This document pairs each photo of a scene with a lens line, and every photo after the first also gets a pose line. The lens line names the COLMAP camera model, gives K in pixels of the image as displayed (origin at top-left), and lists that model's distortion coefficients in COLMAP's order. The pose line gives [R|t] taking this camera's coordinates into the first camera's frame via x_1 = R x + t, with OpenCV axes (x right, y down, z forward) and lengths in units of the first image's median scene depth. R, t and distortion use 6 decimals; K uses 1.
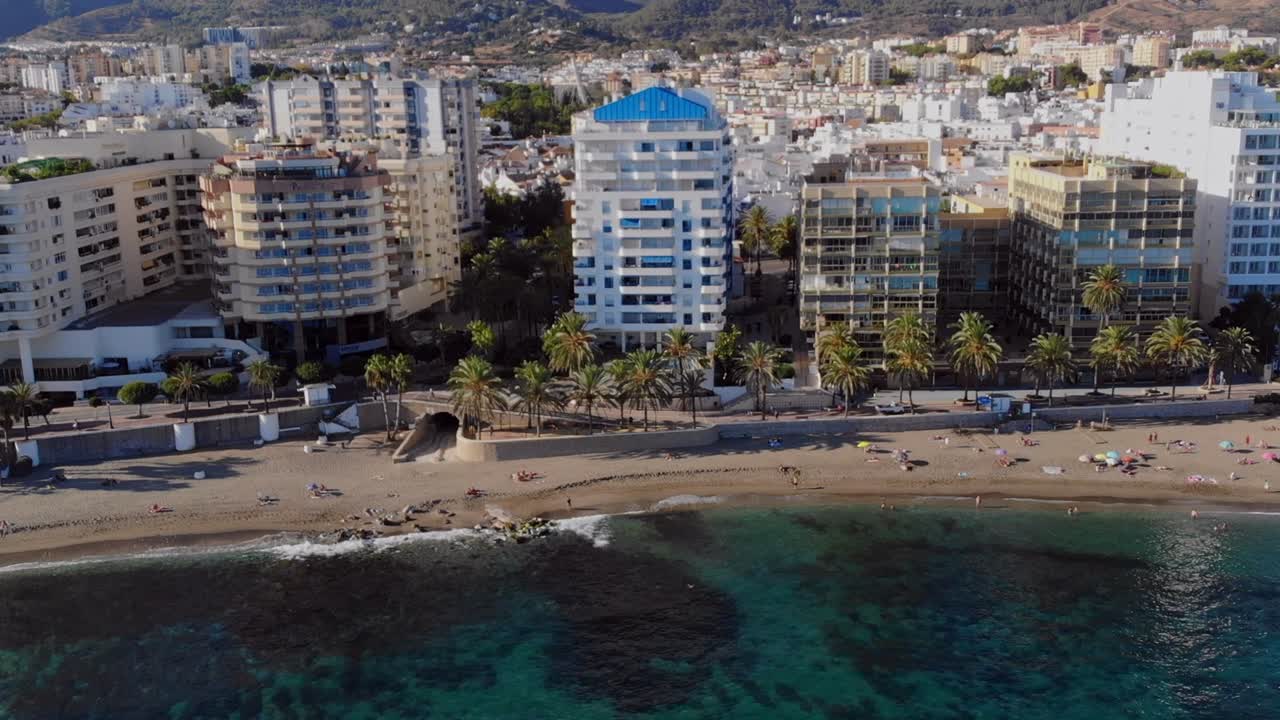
lens RADIAL K [[1101.4, 0, 640.0], [0, 1101.4, 360.0], [0, 0, 1]] dist [0.271168, -0.715557]
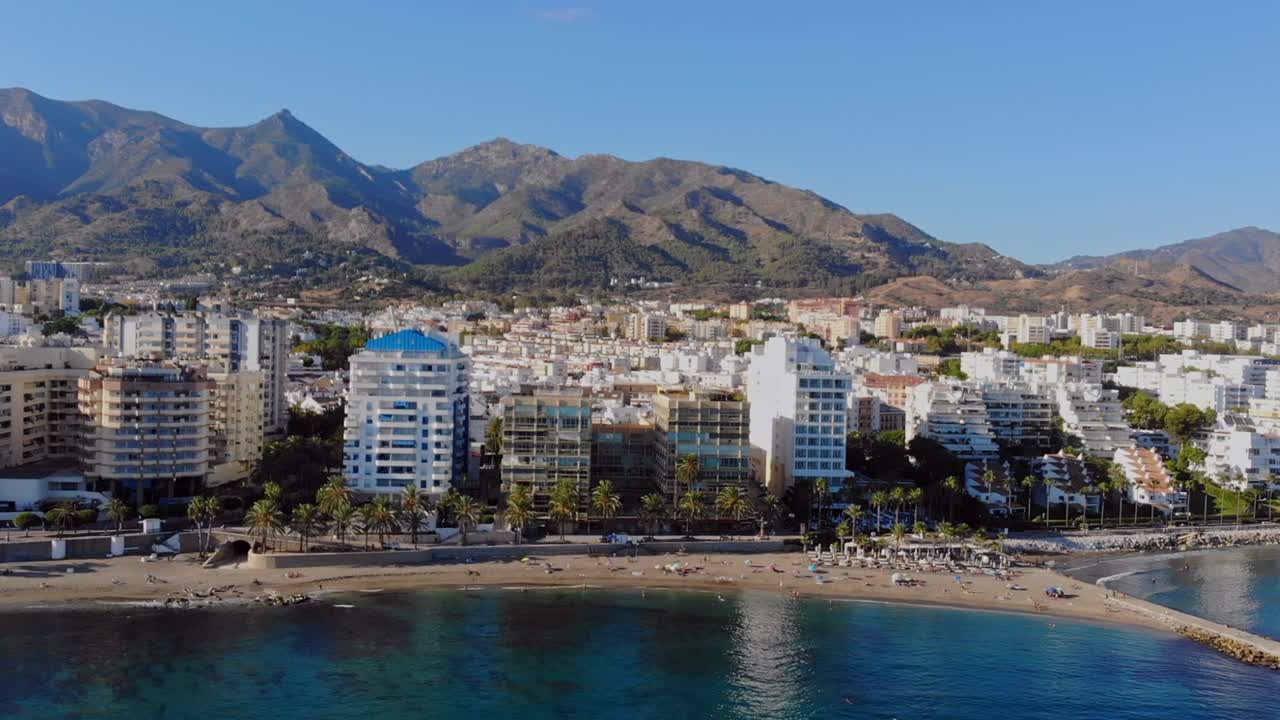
lens RADIAL K [[1142.2, 0, 640.0], [0, 1142.2, 360.0], [0, 0, 1]] dist [0.159906, -0.443677]
pose [[0.988847, 0.040105, 0.143432, 0.100993], [-0.007748, 0.975609, -0.219380, 0.131429], [-0.148732, 0.215822, 0.965039, -0.526442]]
